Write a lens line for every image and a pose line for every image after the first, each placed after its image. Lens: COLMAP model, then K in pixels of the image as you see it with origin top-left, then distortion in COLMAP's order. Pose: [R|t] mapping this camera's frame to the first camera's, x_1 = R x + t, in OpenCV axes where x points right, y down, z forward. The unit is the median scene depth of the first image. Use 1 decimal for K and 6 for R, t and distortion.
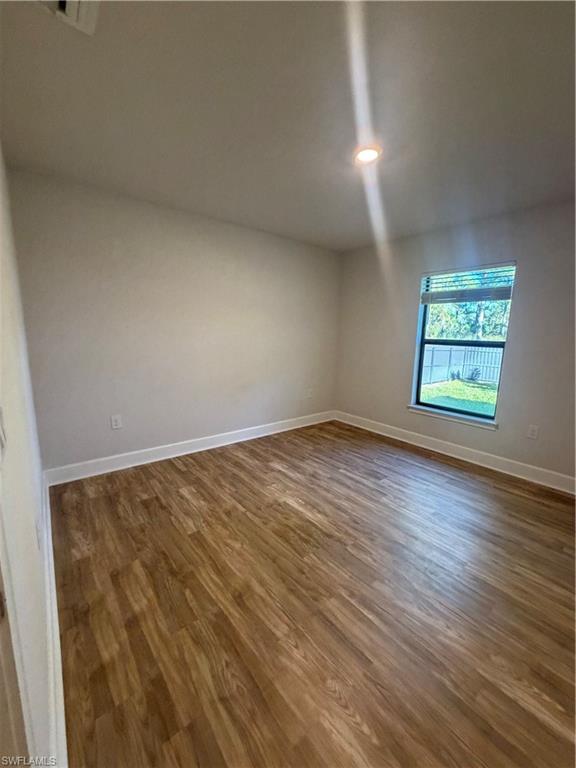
lens RADIAL K [[307.4, 0, 287.0], [0, 307.4, 385.9], [0, 0, 1]] dist [-0.002251, 0.000942]
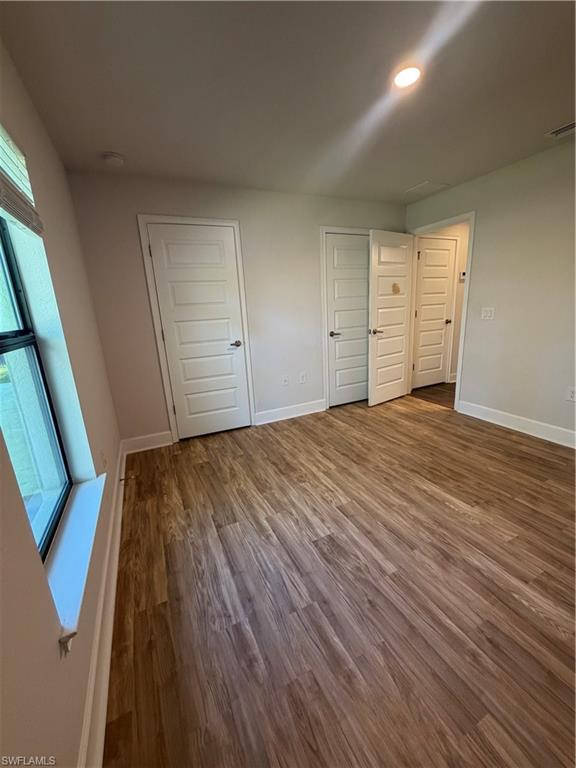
lens RADIAL K [[307.4, 0, 288.4], [0, 307.4, 382.9], [0, 0, 1]] dist [-0.002251, 0.000942]
pose [[-0.974095, -0.022856, 0.224983, 0.311077], [0.072859, 0.910109, 0.407912, -0.307979], [-0.214082, 0.413737, -0.884867, 1.800596]]
